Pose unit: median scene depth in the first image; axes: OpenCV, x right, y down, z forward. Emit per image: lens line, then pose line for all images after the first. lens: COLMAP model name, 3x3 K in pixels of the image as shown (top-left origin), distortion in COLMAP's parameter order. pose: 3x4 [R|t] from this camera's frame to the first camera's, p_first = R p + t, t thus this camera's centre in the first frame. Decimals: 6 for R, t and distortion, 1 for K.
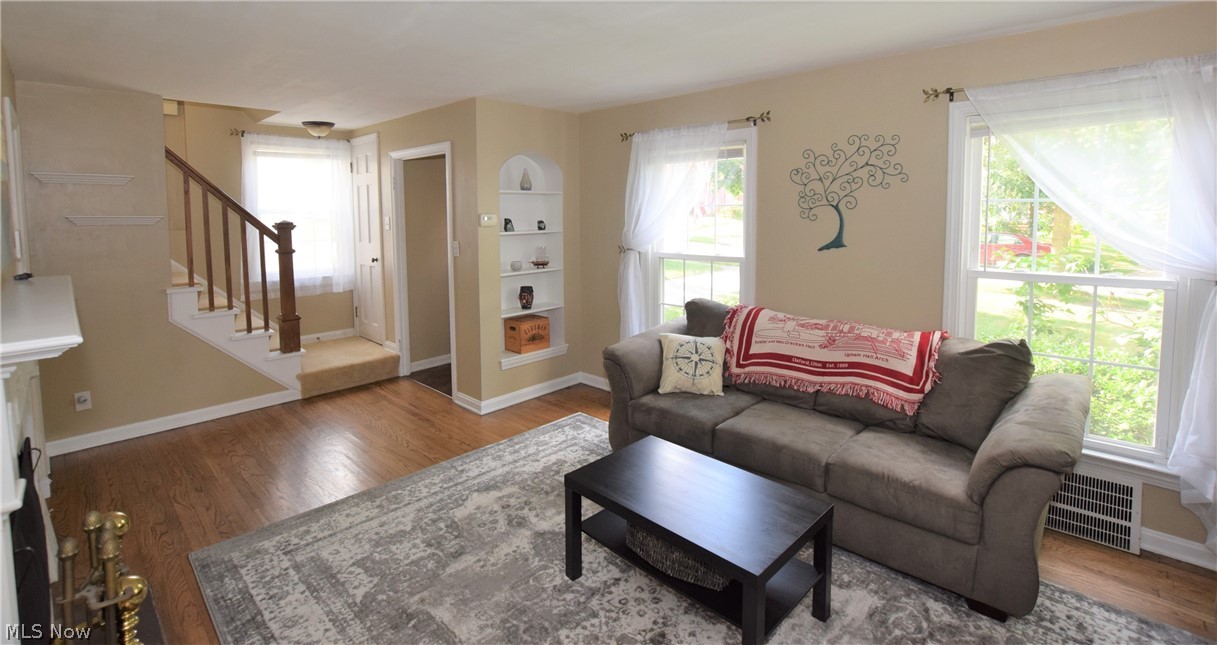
lens RADIAL K [[545.0, 0, 609.9], [0, 545.0, 244.8], [0, 0, 1]] dist [-0.019781, -0.000092]
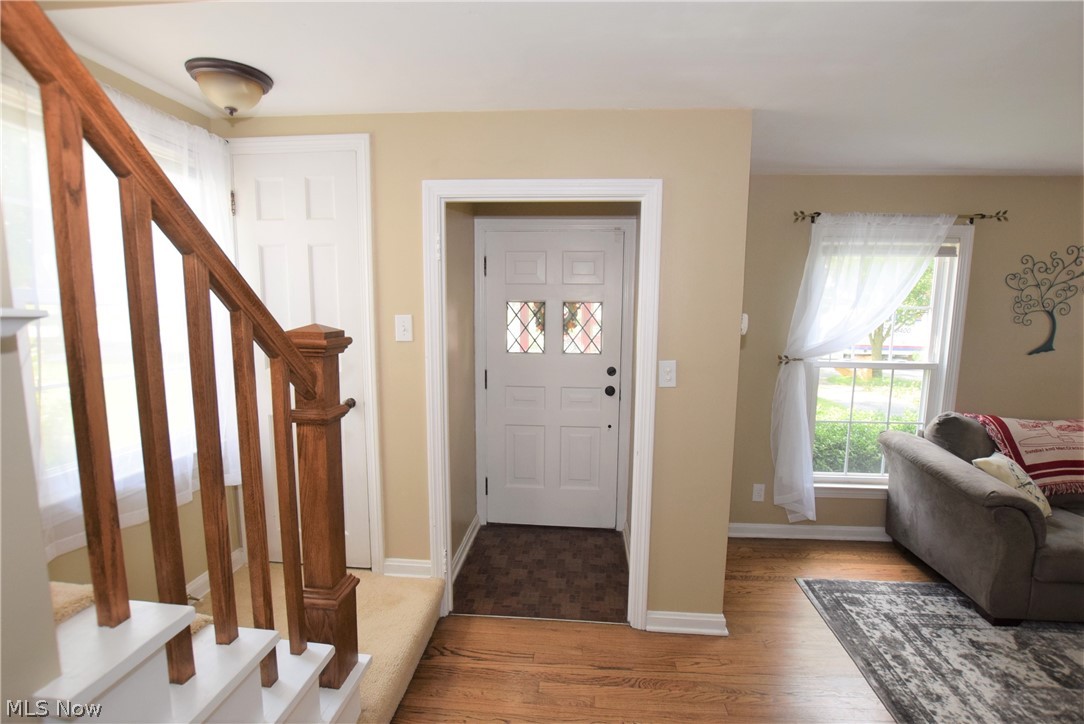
lens RADIAL K [[495.1, 0, 544.7], [0, 495.1, 369.8], [0, 0, 1]] dist [-0.020186, 0.000407]
pose [[0.769158, -0.061133, 0.636128, -0.889940], [0.022764, 0.997403, 0.068328, -0.043655], [-0.638653, -0.038075, 0.768553, 0.850646]]
